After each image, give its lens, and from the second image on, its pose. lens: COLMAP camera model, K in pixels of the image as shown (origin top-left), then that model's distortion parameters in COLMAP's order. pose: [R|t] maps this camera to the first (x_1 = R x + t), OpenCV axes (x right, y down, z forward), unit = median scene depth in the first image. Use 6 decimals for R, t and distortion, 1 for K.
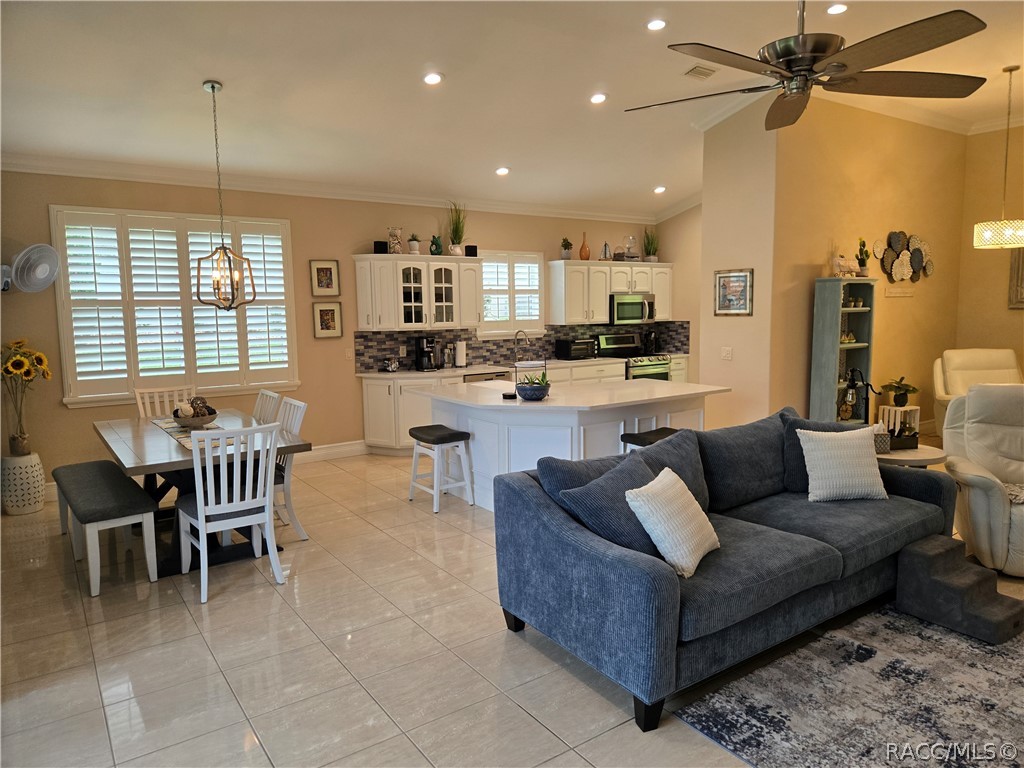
lens RADIAL K [[680.4, 0, 519.6], [0, 680.4, 384.2], [0, 0, 1]] dist [0.029785, -0.005659]
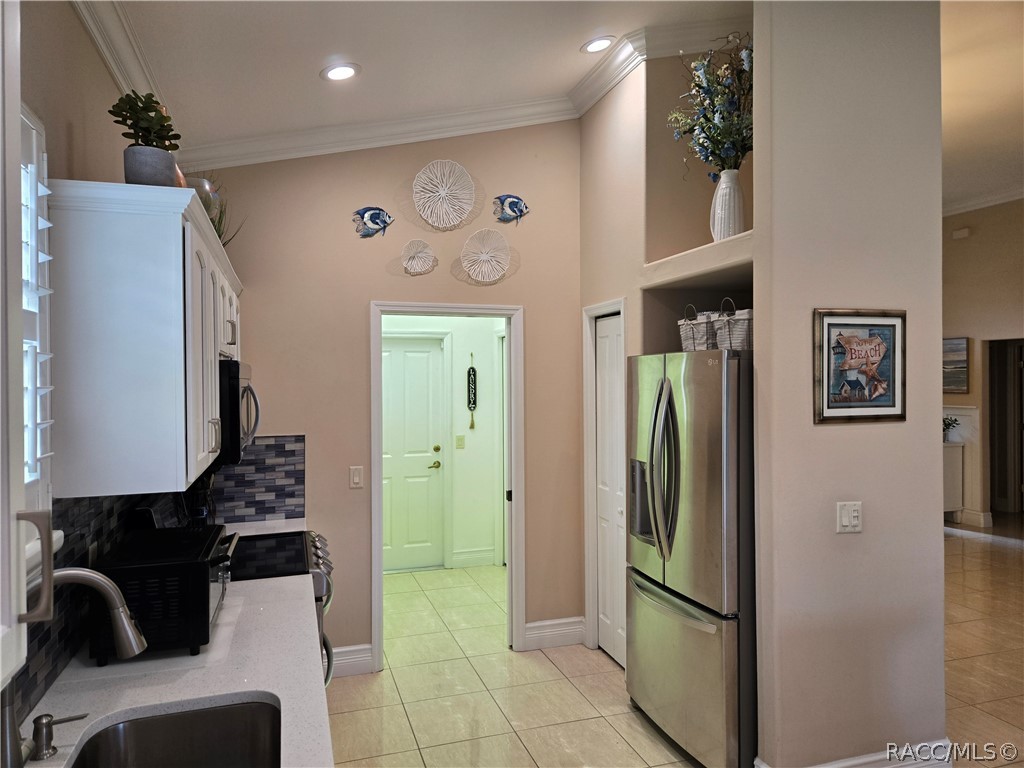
lens RADIAL K [[680.4, 0, 513.0], [0, 680.4, 384.6], [0, 0, 1]] dist [0.029785, -0.005659]
pose [[0.298424, 0.008020, 0.954400, -0.098113], [0.112863, 0.992652, -0.043632, -0.090451], [-0.947737, 0.120737, 0.295326, 0.759048]]
